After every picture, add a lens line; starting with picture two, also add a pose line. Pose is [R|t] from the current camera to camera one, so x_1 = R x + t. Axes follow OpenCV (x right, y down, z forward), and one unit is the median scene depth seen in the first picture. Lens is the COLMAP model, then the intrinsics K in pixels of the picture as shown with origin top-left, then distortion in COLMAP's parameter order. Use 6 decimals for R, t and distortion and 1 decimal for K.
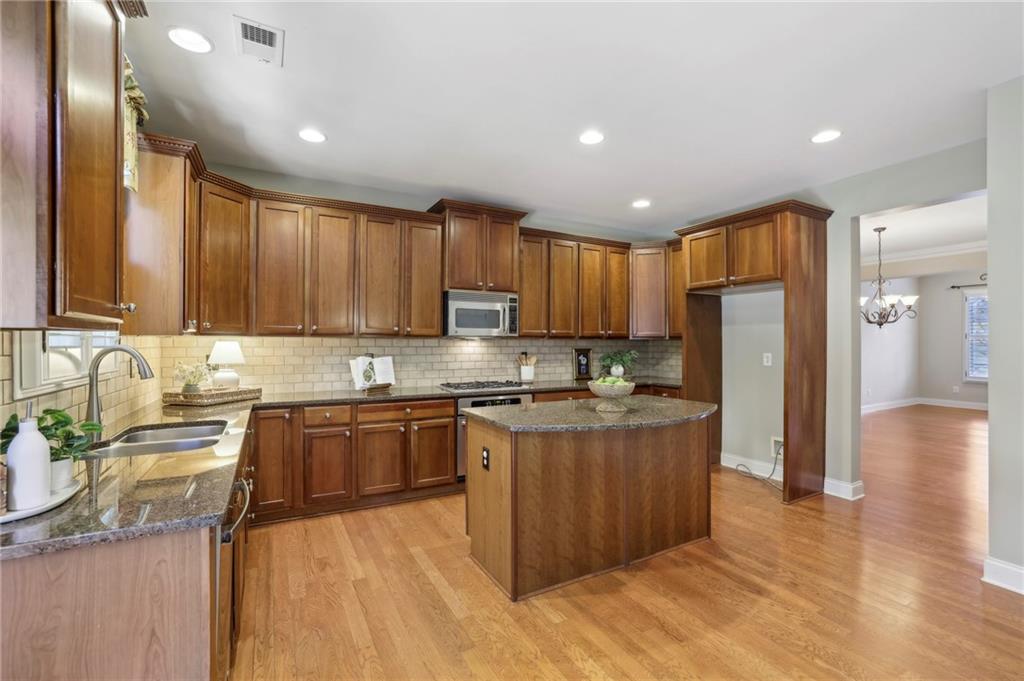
lens RADIAL K [[447.6, 0, 509.8], [0, 447.6, 343.7], [0, 0, 1]] dist [-0.021871, 0.004346]
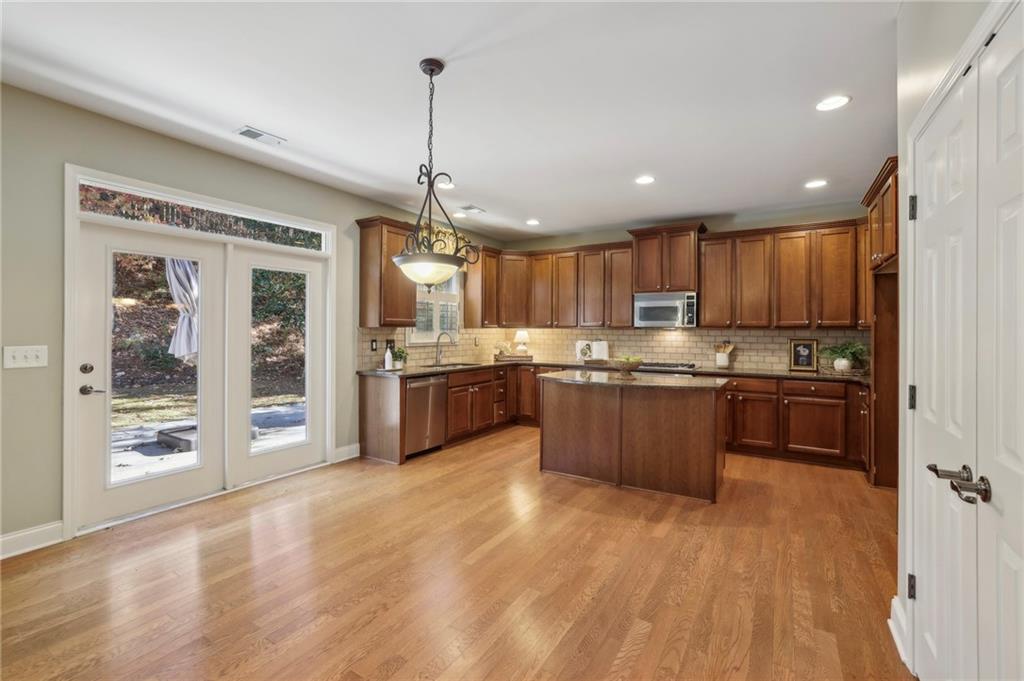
lens RADIAL K [[447.6, 0, 504.4], [0, 447.6, 327.8], [0, 0, 1]] dist [-0.021871, 0.004346]
pose [[0.483301, -0.005379, -0.875438, 0.957477], [-0.008649, 0.999903, -0.010919, 0.003580], [0.875411, 0.012849, 0.483208, -0.021090]]
